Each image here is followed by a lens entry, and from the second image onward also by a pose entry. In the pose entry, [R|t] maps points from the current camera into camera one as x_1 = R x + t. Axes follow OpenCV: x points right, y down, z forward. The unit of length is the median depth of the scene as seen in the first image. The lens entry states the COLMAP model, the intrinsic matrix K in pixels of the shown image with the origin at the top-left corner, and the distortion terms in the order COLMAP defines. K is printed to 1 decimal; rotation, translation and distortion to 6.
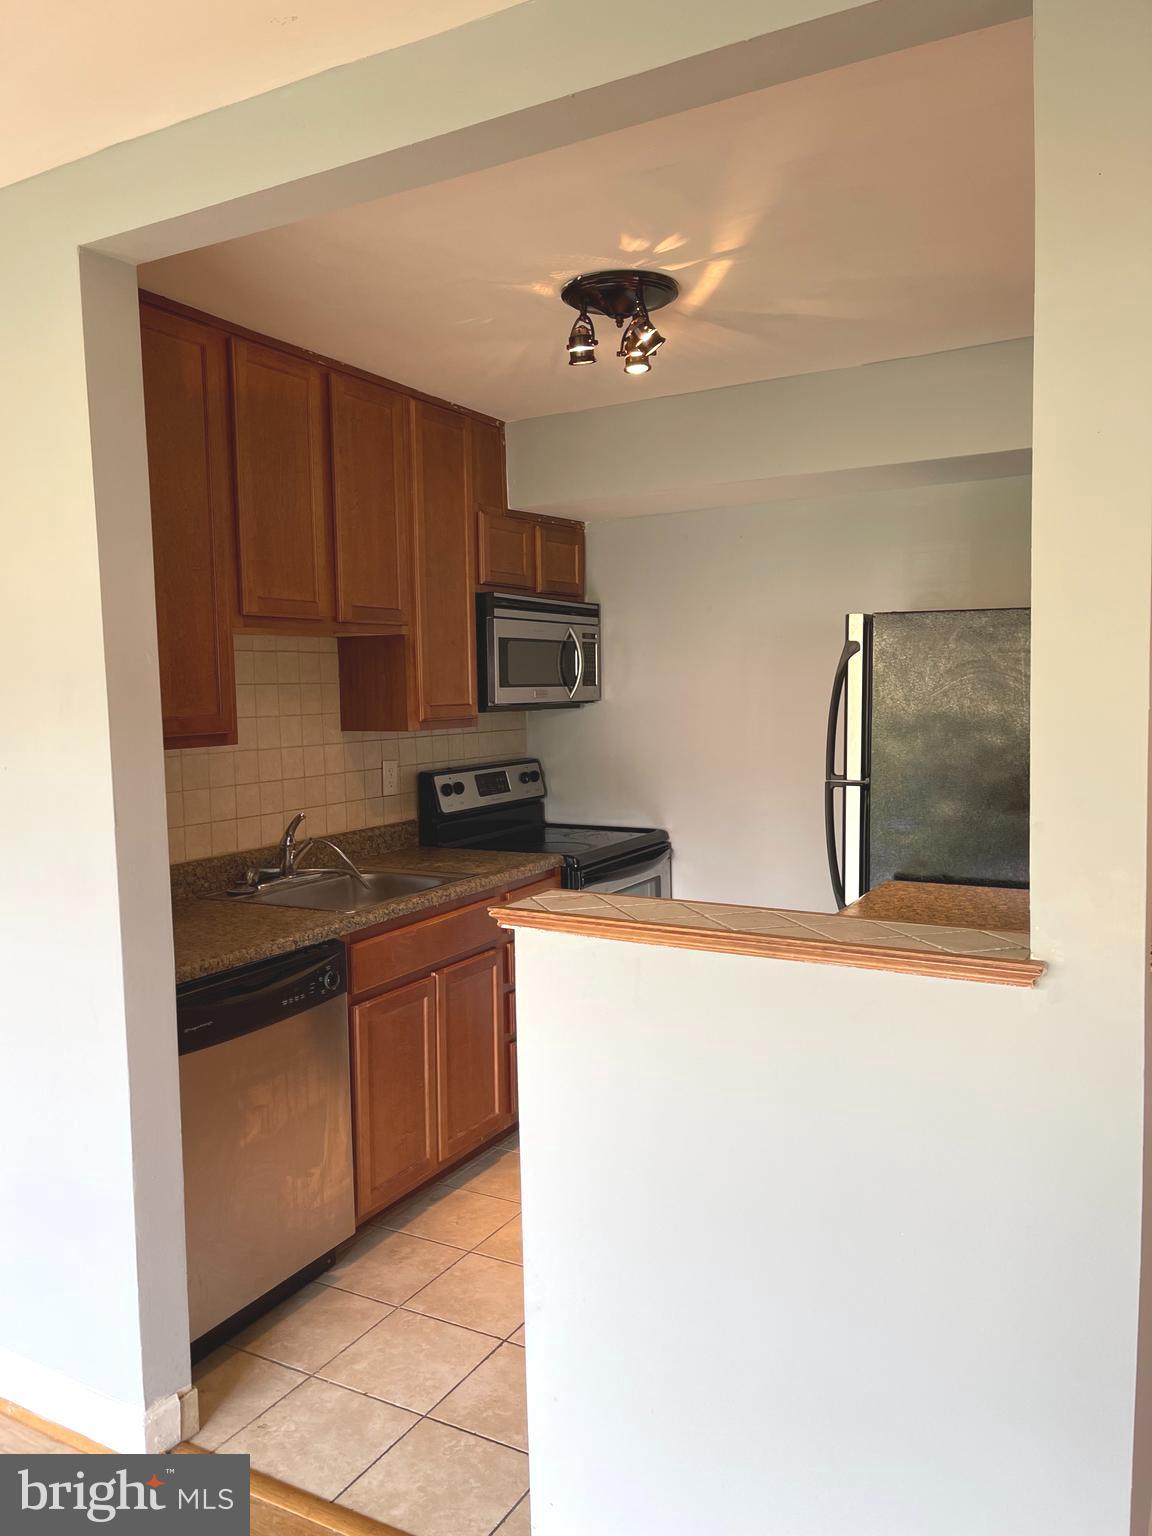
lens RADIAL K [[1157.0, 0, 565.3], [0, 1157.0, 773.7], [0, 0, 1]] dist [0.062165, -0.079570]
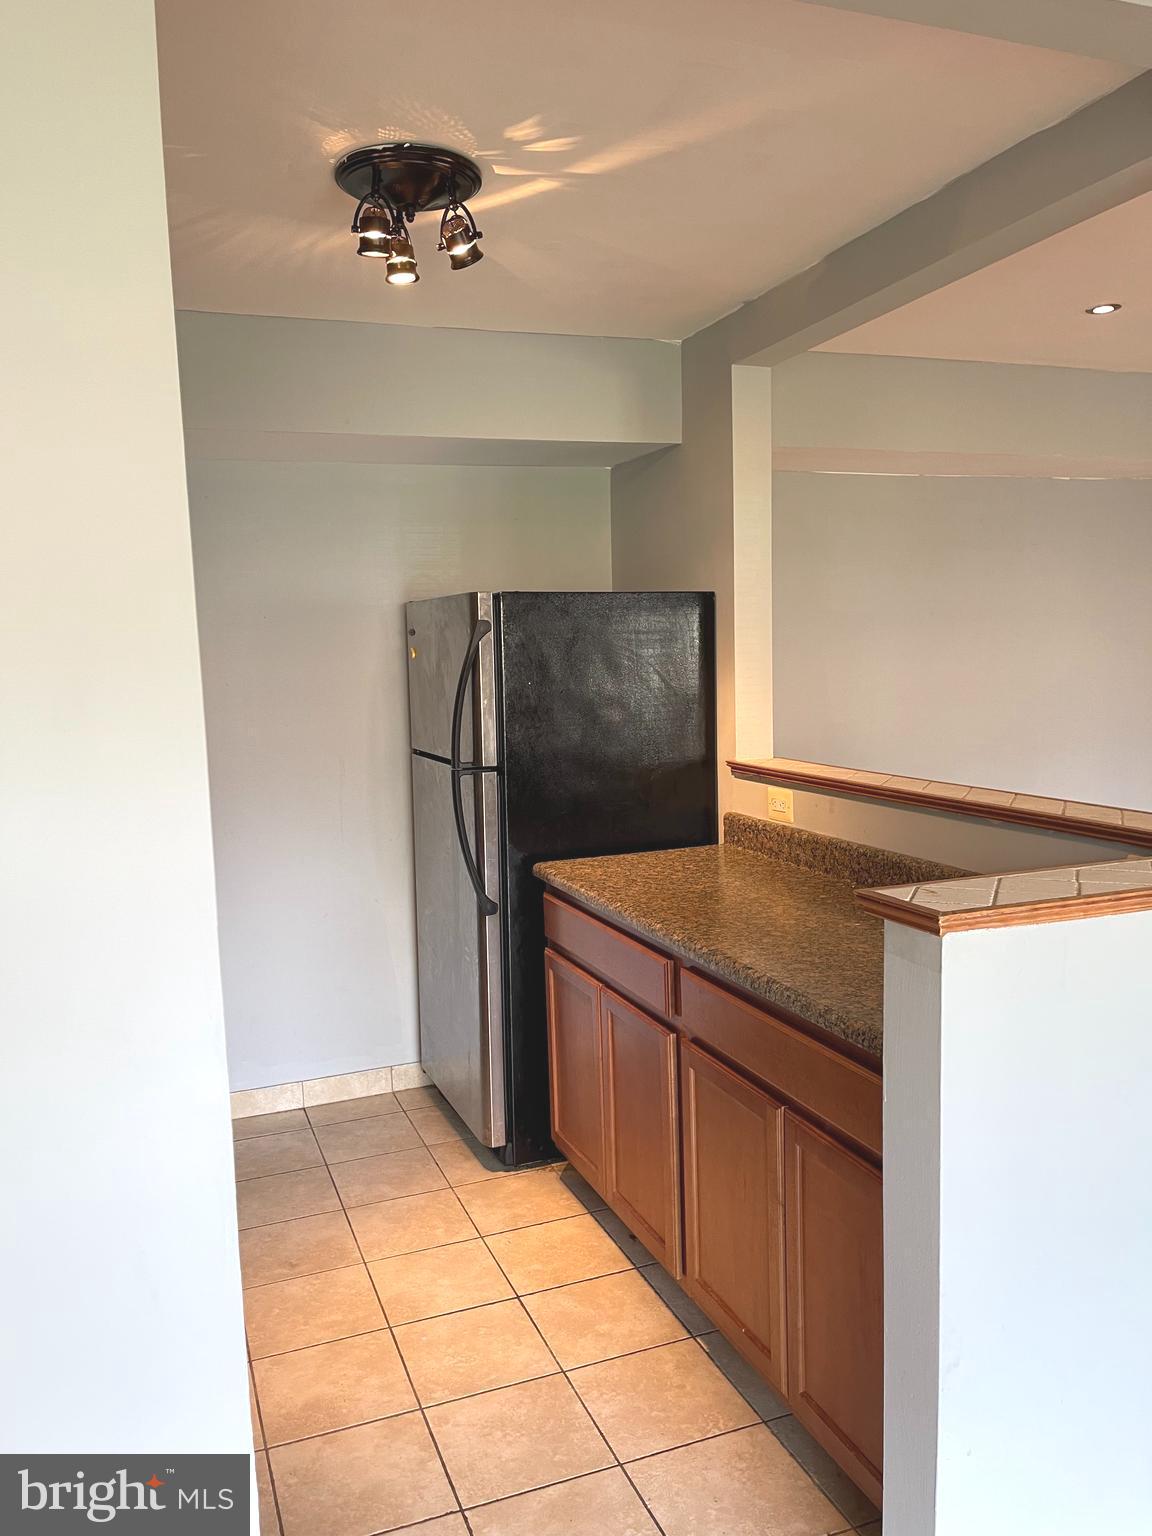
lens RADIAL K [[1157.0, 0, 565.3], [0, 1157.0, 773.7], [0, 0, 1]] dist [0.062165, -0.079570]
pose [[0.641194, -0.082277, 0.762955, -0.394262], [0.081584, 0.995910, 0.038835, -0.018098], [-0.763030, 0.037344, 0.645284, 0.302566]]
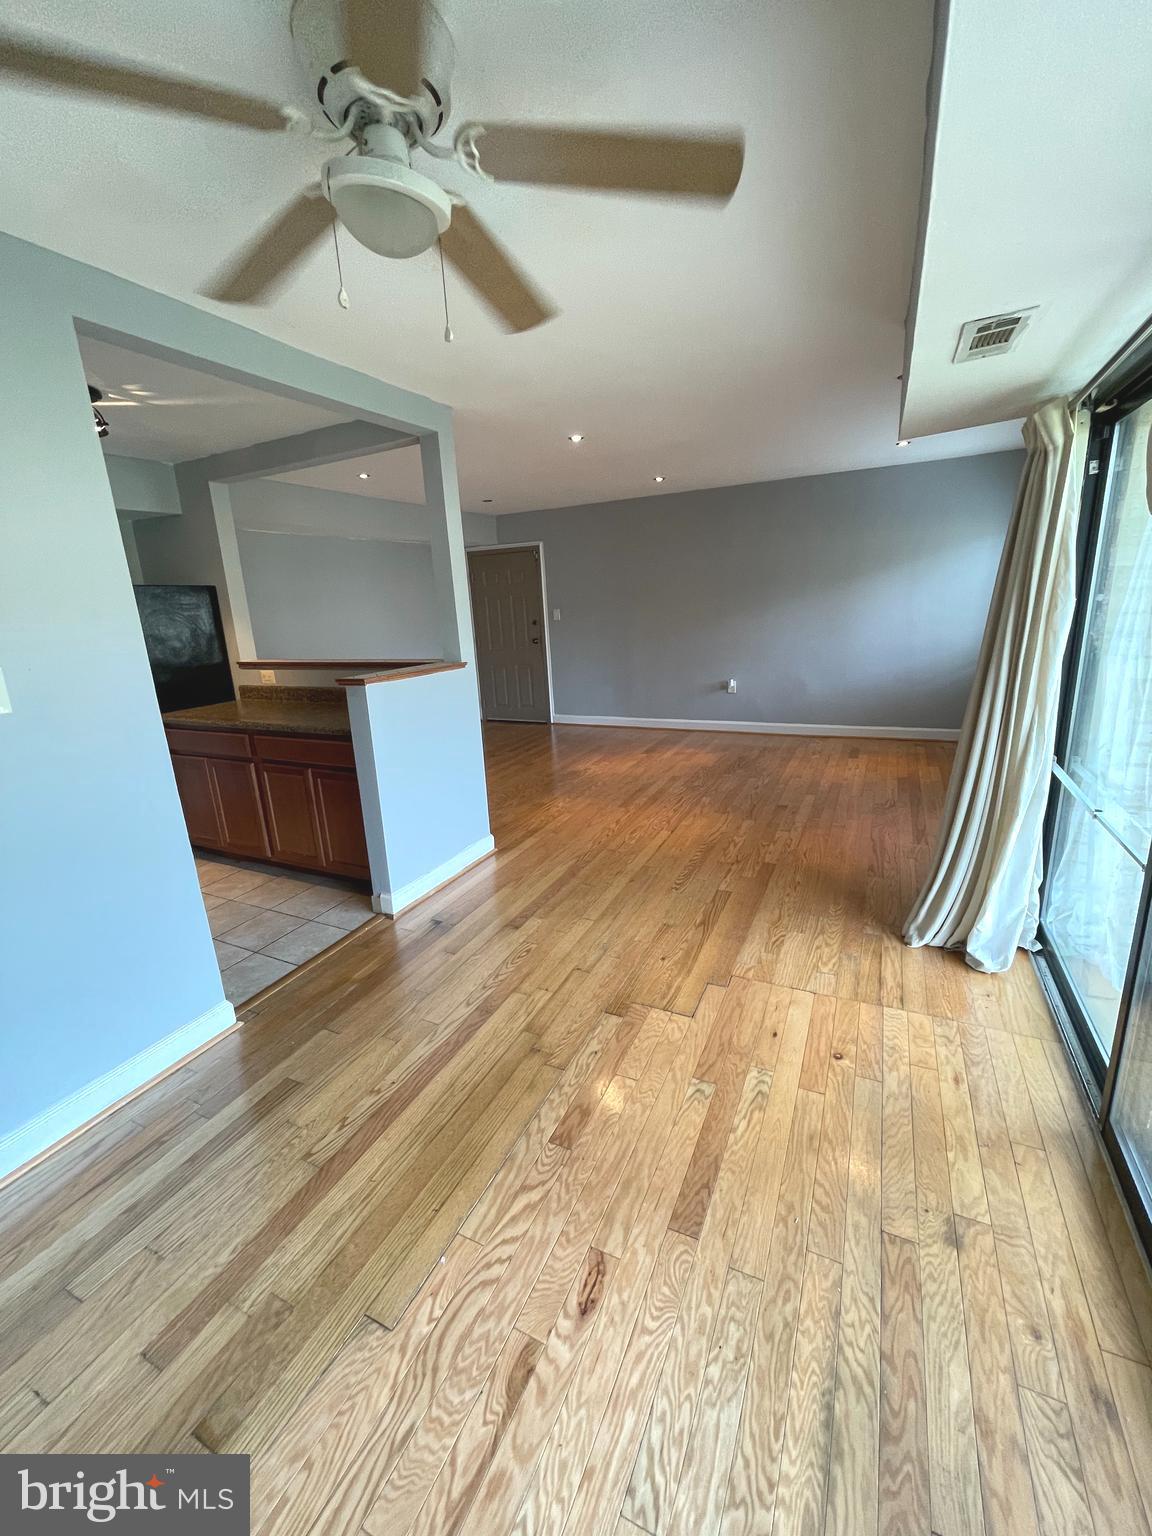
lens RADIAL K [[618.4, 0, 580.1], [0, 618.4, 759.5], [0, 0, 1]] dist [-0.002893, 0.000090]
pose [[-0.058645, -0.228673, 0.971735, -0.756395], [0.133440, 0.962879, 0.234643, 0.007939], [-0.989320, 0.143429, -0.025954, 0.241386]]
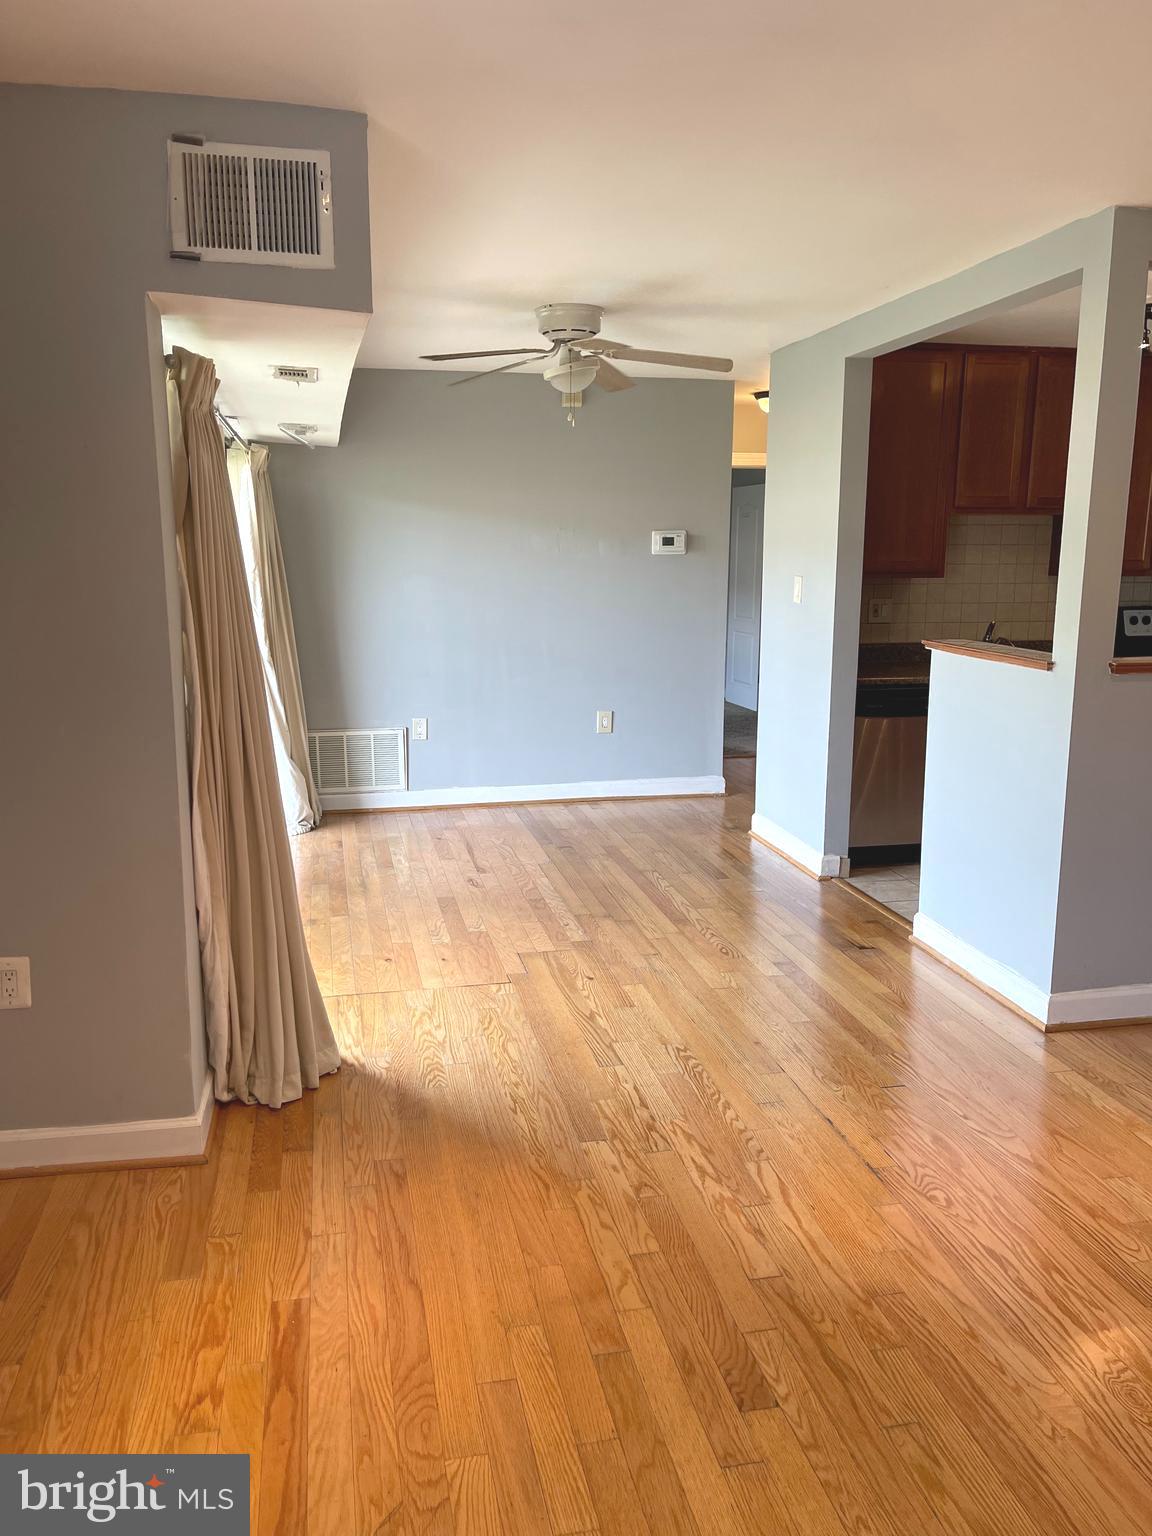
lens RADIAL K [[1160.8, 0, 567.3], [0, 1160.8, 763.9], [0, 0, 1]] dist [0.072495, -0.088230]
pose [[0.657011, 0.159455, -0.736824, 0.604236], [-0.073240, 0.986253, 0.148127, 0.028160], [0.750315, -0.043356, 0.659658, -0.564508]]
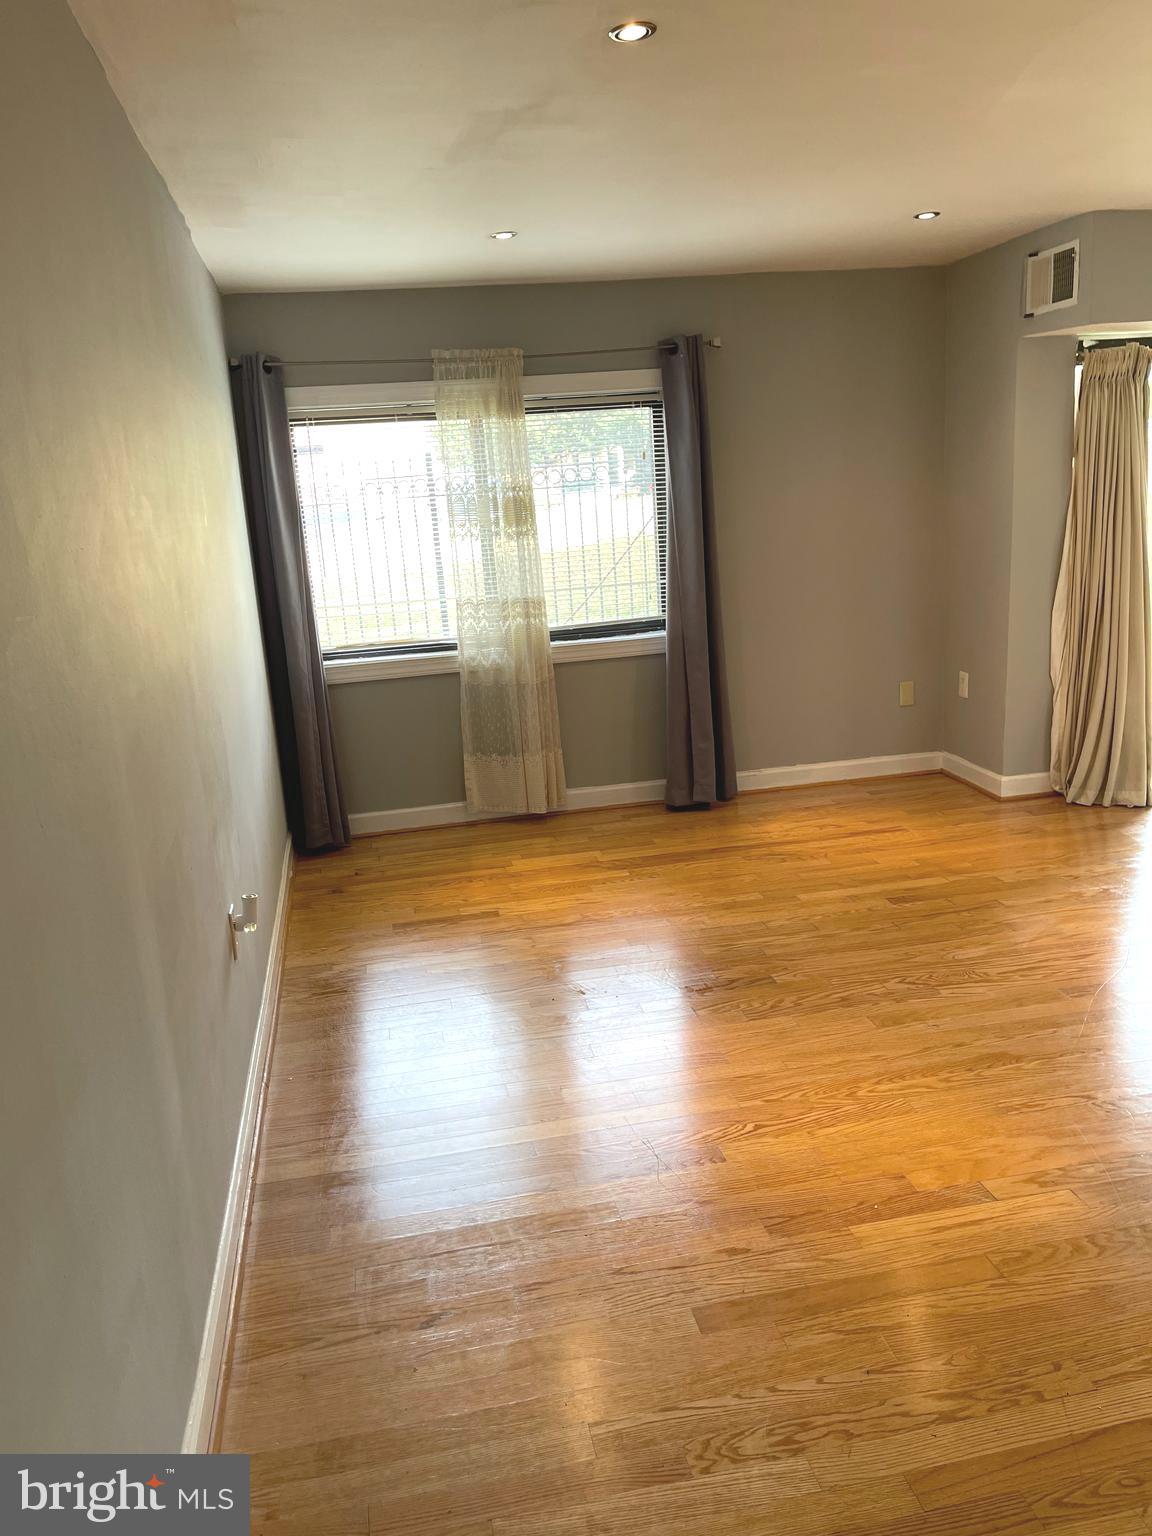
lens RADIAL K [[1157.0, 0, 565.3], [0, 1157.0, 773.7], [0, 0, 1]] dist [0.062165, -0.079570]
pose [[-0.761620, 0.217496, -0.610434, 1.208918], [0.035215, 0.954493, 0.296146, -0.061978], [0.647066, 0.204054, -0.734620, 0.459518]]
